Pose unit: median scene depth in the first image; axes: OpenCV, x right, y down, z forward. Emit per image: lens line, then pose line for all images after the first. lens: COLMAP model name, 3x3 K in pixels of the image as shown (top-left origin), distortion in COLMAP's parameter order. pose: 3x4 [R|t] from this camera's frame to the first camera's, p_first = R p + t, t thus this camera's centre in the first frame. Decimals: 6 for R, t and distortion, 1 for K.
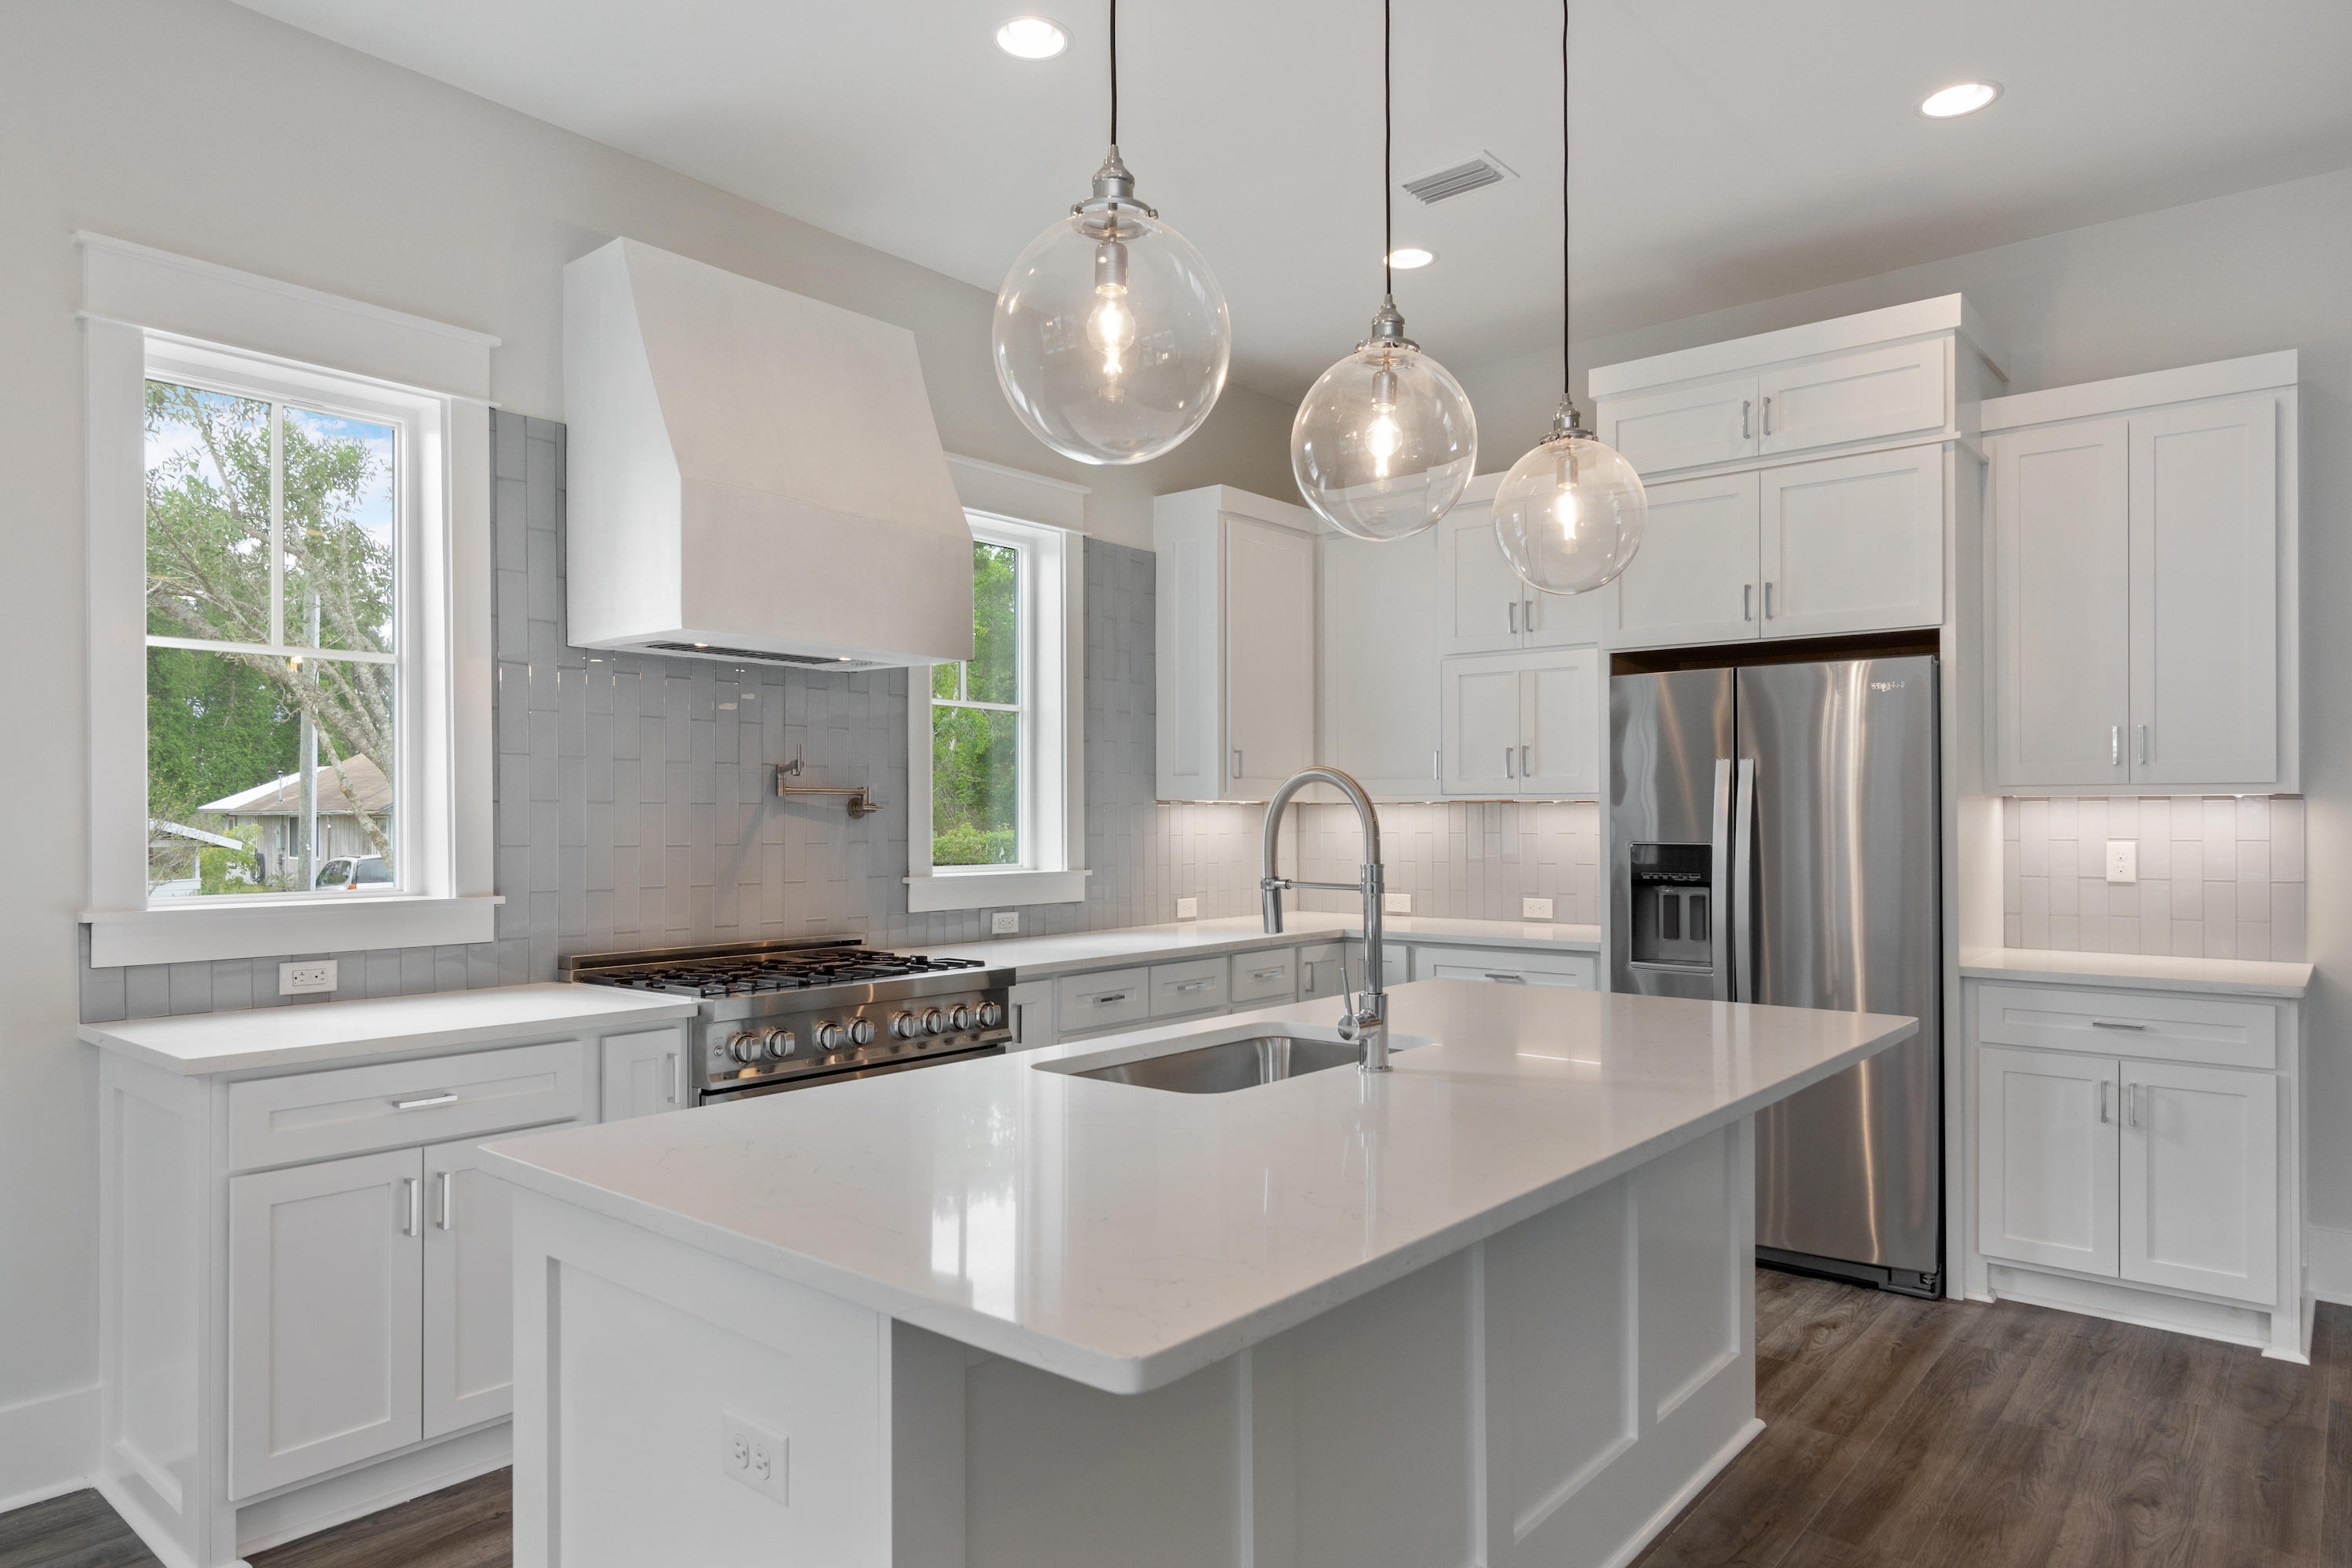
lens RADIAL K [[1419.5, 0, 1167.7], [0, 1419.5, 819.1], [0, 0, 1]] dist [0.002005, 0.003730]
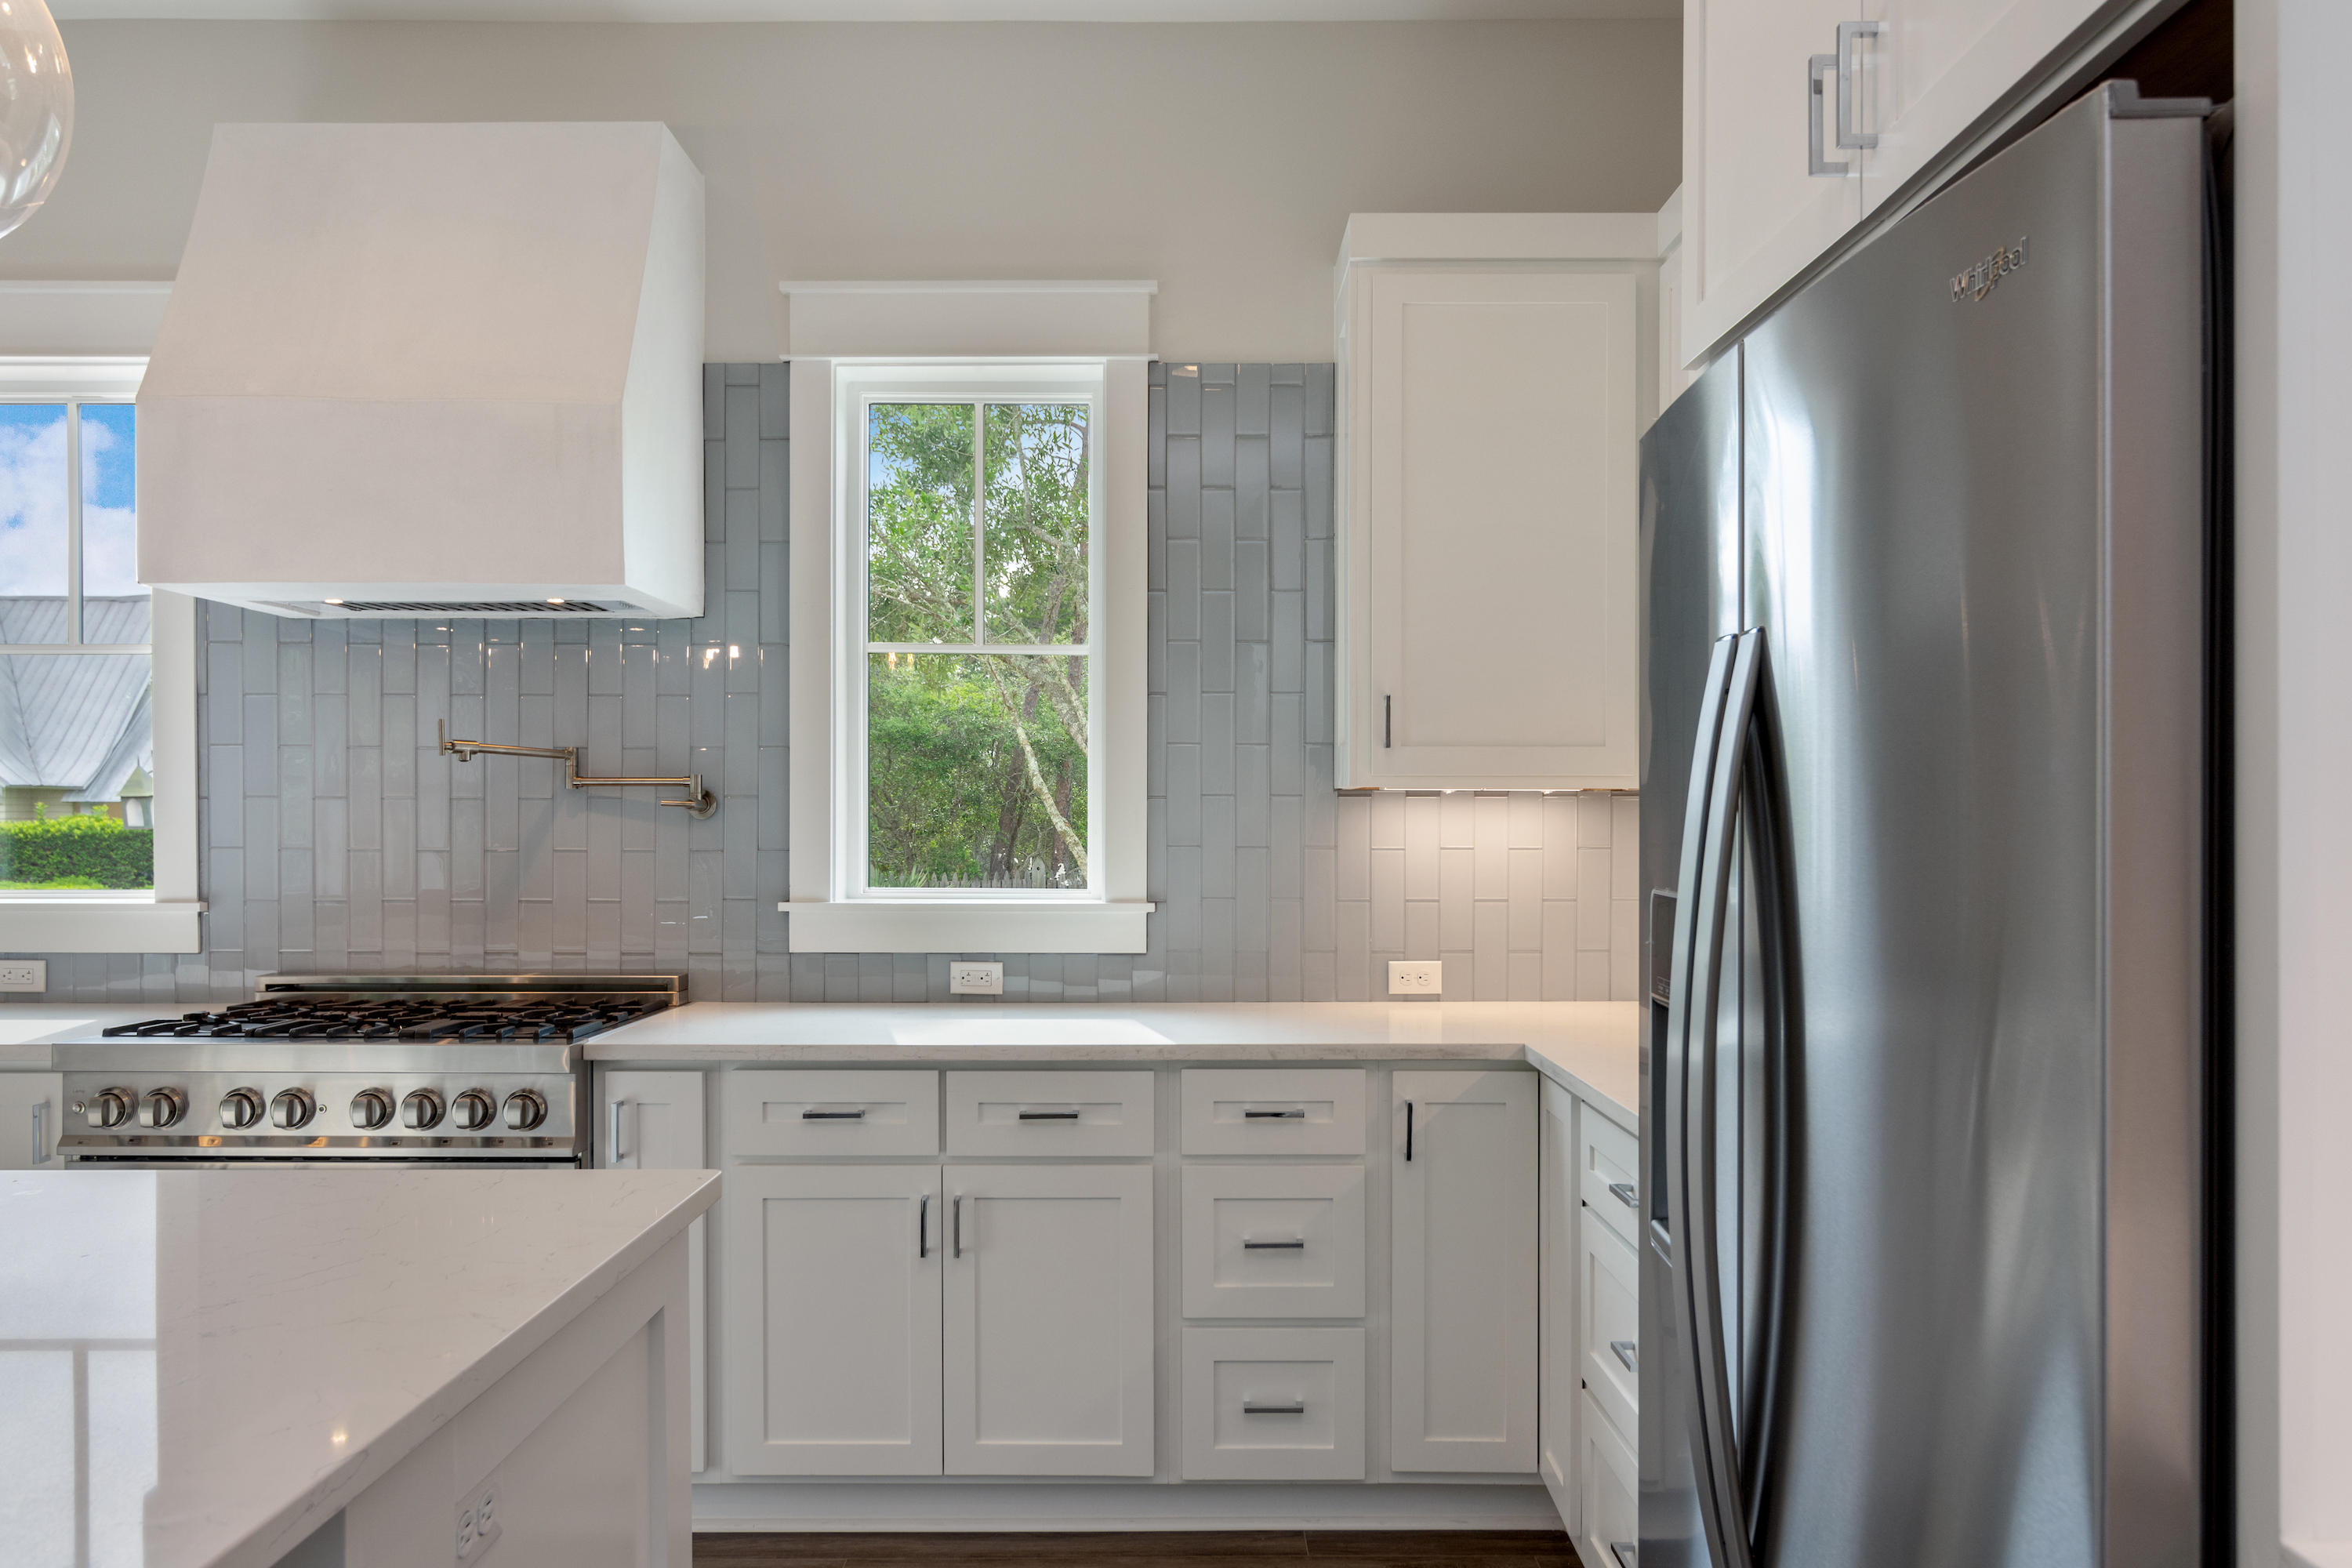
lens RADIAL K [[1590.3, 0, 1186.1], [0, 1590.3, 825.8], [0, 0, 1]] dist [-0.006277, -0.000602]
pose [[0.647562, 0.006477, -0.761985, 0.572412], [-0.003303, 0.999978, 0.005693, -0.002023], [0.762006, -0.001169, 0.647569, 0.672522]]
